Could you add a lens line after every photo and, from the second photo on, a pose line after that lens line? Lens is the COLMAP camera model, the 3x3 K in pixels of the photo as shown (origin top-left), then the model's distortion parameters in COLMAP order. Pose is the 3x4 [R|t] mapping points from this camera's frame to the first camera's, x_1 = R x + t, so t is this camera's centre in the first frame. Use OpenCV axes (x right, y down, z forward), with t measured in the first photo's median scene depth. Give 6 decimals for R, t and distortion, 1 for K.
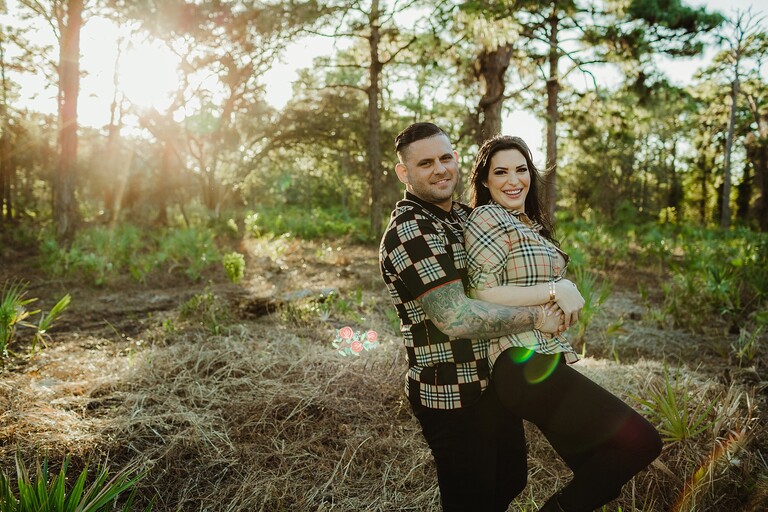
lens RADIAL K [[748.0, 0, 387.5], [0, 748.0, 256.3], [0, 0, 1]] dist [-0.046416, 0.000000]
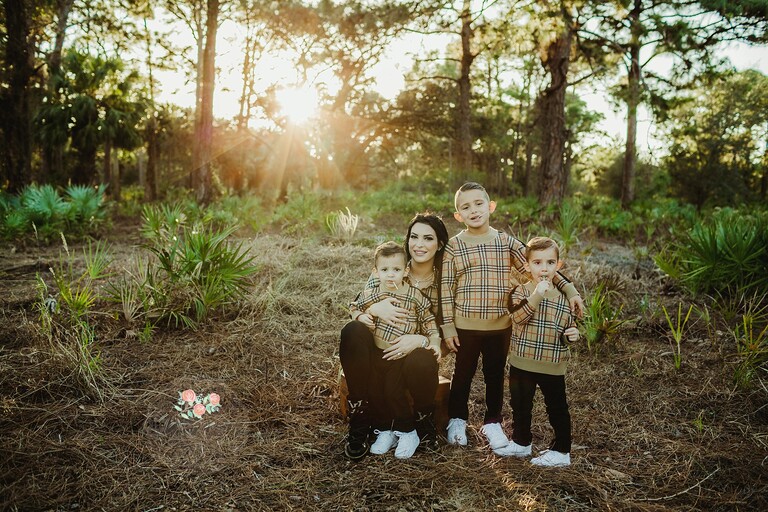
lens RADIAL K [[748.0, 0, 386.4], [0, 748.0, 251.2], [0, 0, 1]] dist [-0.046416, 0.000000]
pose [[0.986636, 0.014366, -0.162306, 0.039667], [-0.013473, 0.999887, 0.006603, 0.022255], [0.162383, -0.004328, 0.986718, -0.098816]]
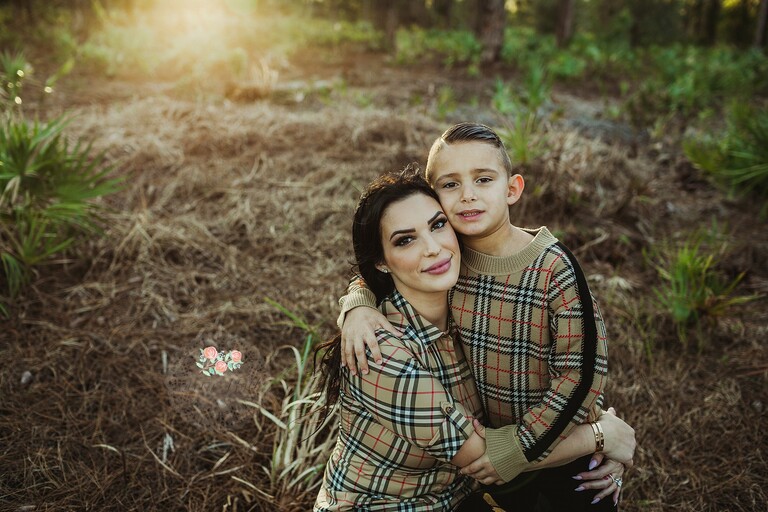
lens RADIAL K [[748.0, 0, 383.0], [0, 748.0, 258.8], [0, 0, 1]] dist [-0.046416, 0.000000]
pose [[0.998423, 0.040070, -0.039328, 0.022733], [-0.029677, 0.971258, 0.236172, 0.012333], [0.047661, -0.234633, 0.970915, -0.032805]]
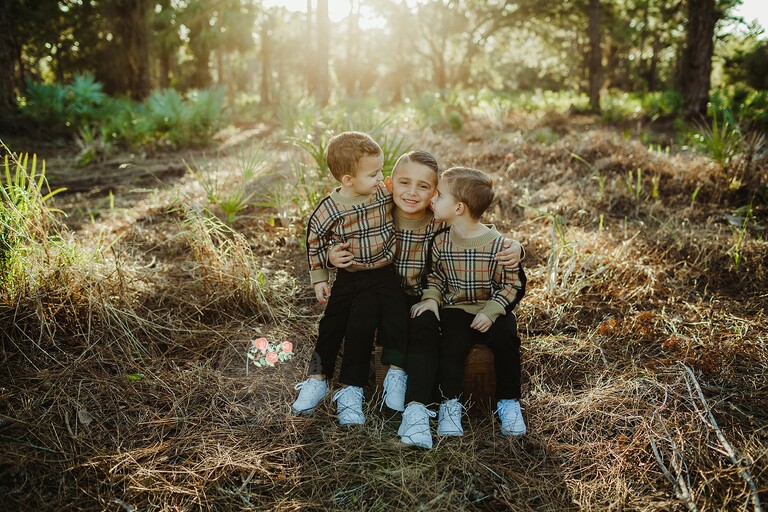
lens RADIAL K [[748.0, 0, 381.4], [0, 748.0, 254.4], [0, 0, 1]] dist [-0.046416, 0.000000]
pose [[0.951717, 0.036995, -0.304738, 0.021353], [0.005954, 0.990300, 0.138816, 0.024321], [0.306918, -0.133928, 0.942266, -0.080766]]
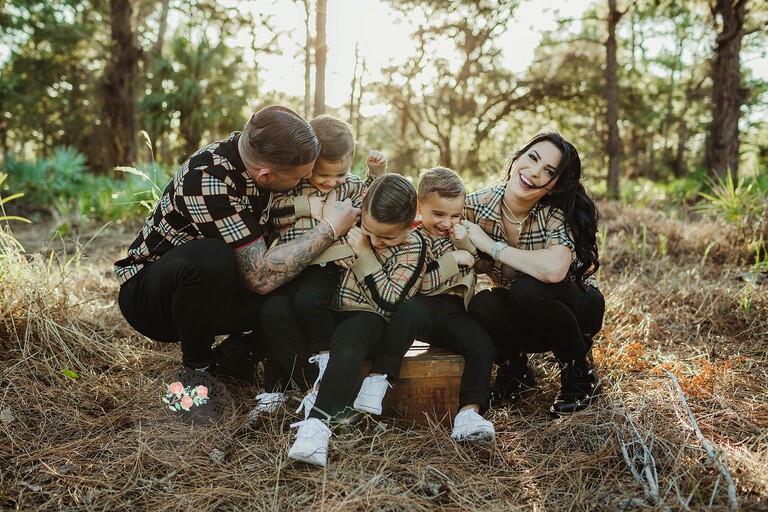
lens RADIAL K [[813.7, 0, 352.5], [0, 813.7, 286.5], [0, 0, 1]] dist [-0.044905, 0.000000]
pose [[0.938209, 0.016892, -0.345655, 0.026196], [-0.000299, 0.998847, 0.048003, 0.033519], [0.346068, -0.044934, 0.937133, -0.080680]]
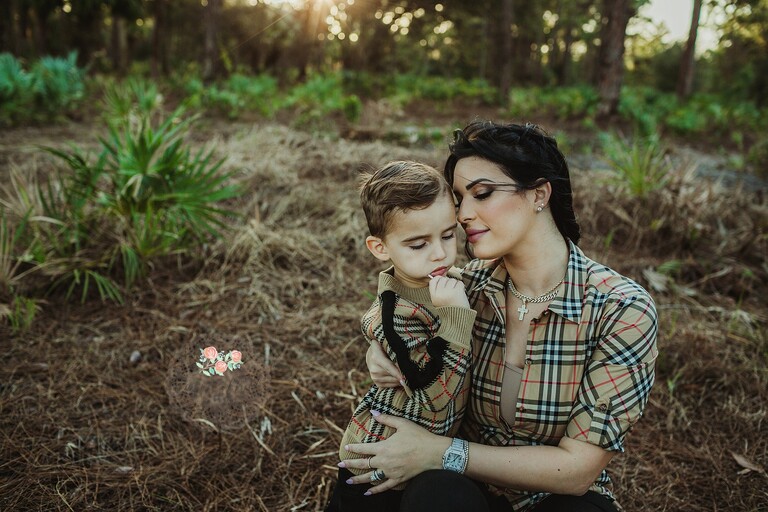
lens RADIAL K [[748.0, 0, 381.5], [0, 748.0, 259.1], [0, 0, 1]] dist [-0.046416, 0.000000]
pose [[0.979427, 0.079976, -0.185277, 0.022787], [-0.048471, 0.984470, 0.168727, 0.018411], [0.195894, -0.156275, 0.968093, -0.032852]]
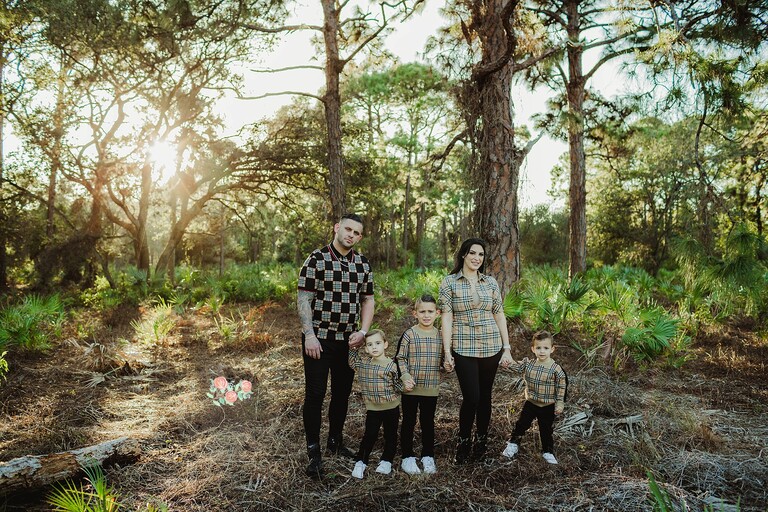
lens RADIAL K [[748.0, 0, 386.8], [0, 748.0, 248.6], [0, 0, 1]] dist [-0.046416, 0.000000]
pose [[0.999283, -0.035794, -0.012349, 0.030567], [0.034618, 0.995778, -0.085018, -0.008409], [0.015340, 0.084530, 0.996303, 0.223009]]
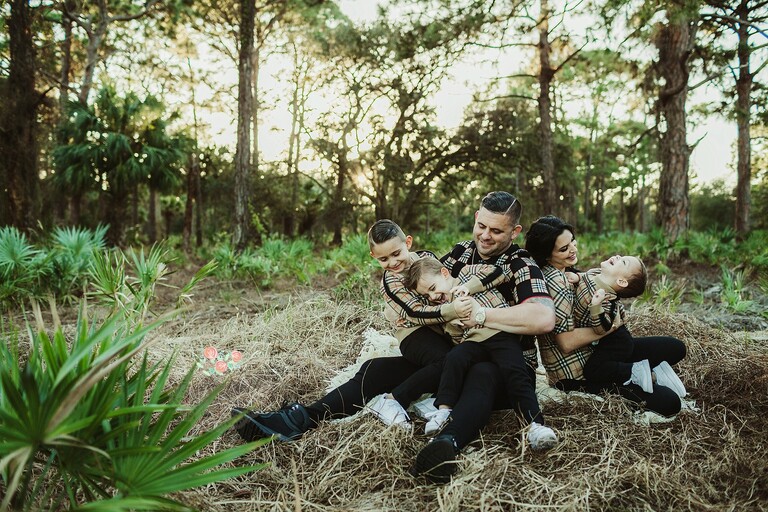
lens RADIAL K [[748.0, 0, 382.5], [0, 748.0, 251.4], [0, 0, 1]] dist [-0.046416, 0.000000]
pose [[0.970980, -0.020315, -0.238296, 0.002901], [0.008430, 0.998674, -0.050791, 0.017025], [0.239012, 0.047308, 0.969864, 0.020709]]
